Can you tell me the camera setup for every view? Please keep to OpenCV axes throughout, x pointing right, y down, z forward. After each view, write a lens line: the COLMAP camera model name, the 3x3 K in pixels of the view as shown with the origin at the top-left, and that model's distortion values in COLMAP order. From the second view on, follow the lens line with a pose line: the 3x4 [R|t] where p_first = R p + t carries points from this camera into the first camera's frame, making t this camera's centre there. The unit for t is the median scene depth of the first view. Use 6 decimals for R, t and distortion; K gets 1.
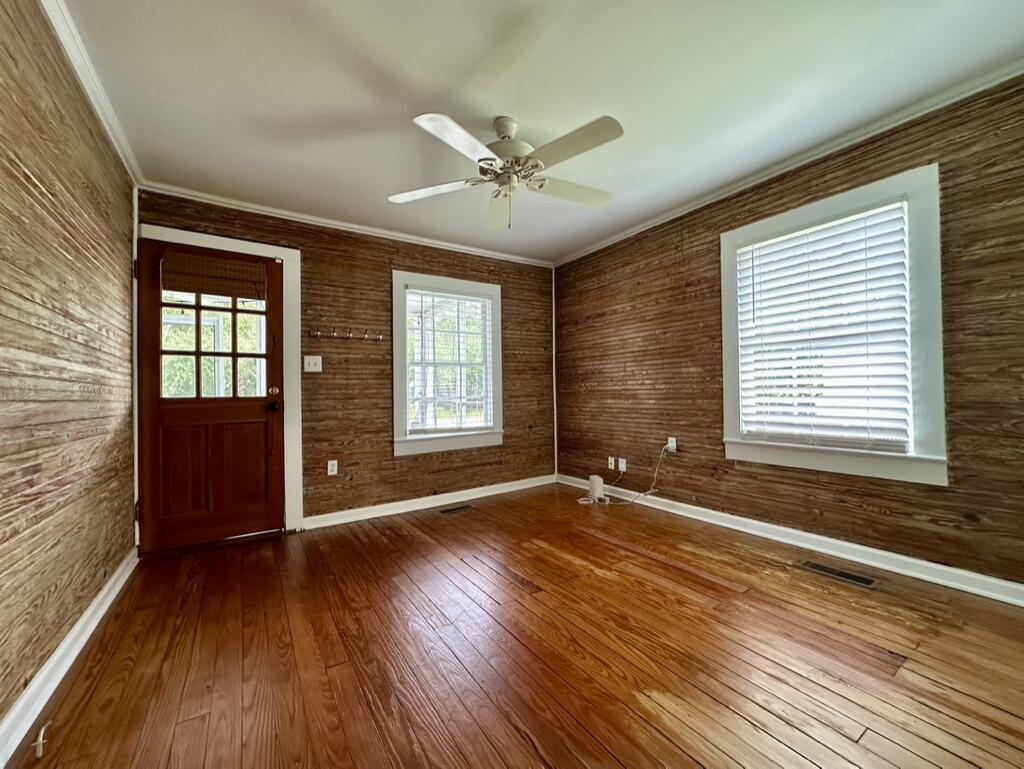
lens RADIAL K [[402.2, 0, 512.0], [0, 402.2, 384.5], [0, 0, 1]] dist [-0.000775, -0.000165]
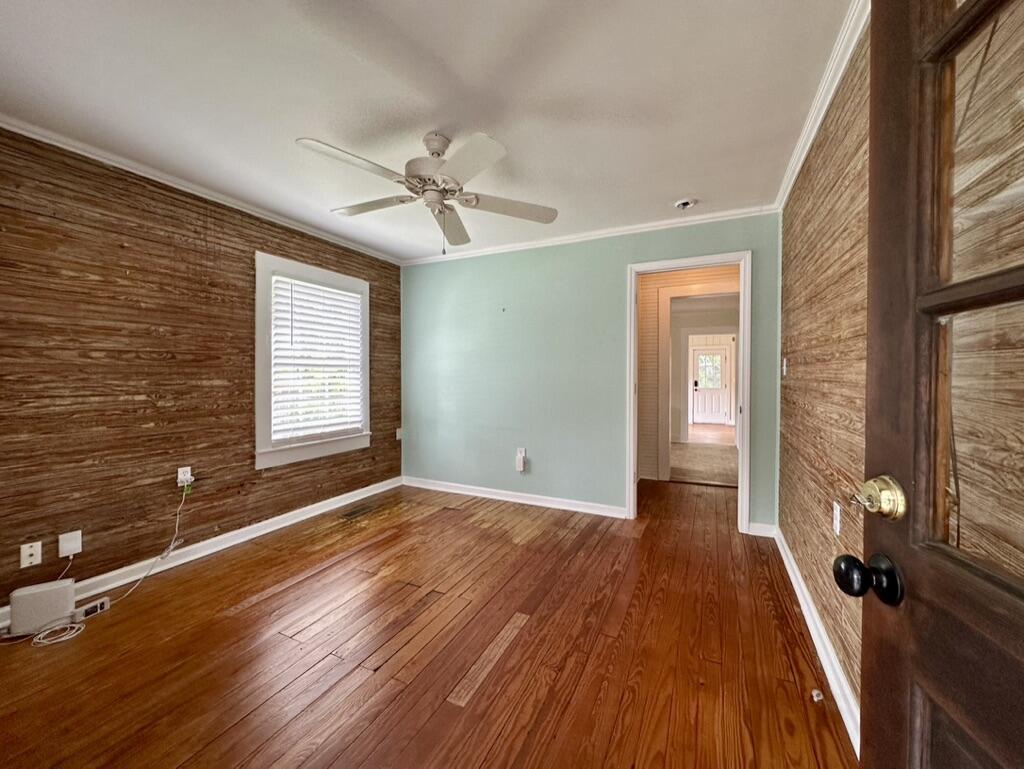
lens RADIAL K [[402.2, 0, 512.0], [0, 402.2, 384.5], [0, 0, 1]] dist [-0.000775, -0.000165]
pose [[-0.496332, -0.001483, 0.868132, -0.717697], [-0.004388, 0.999990, -0.000800, -0.039356], [-0.868122, -0.004207, -0.496333, 0.987251]]
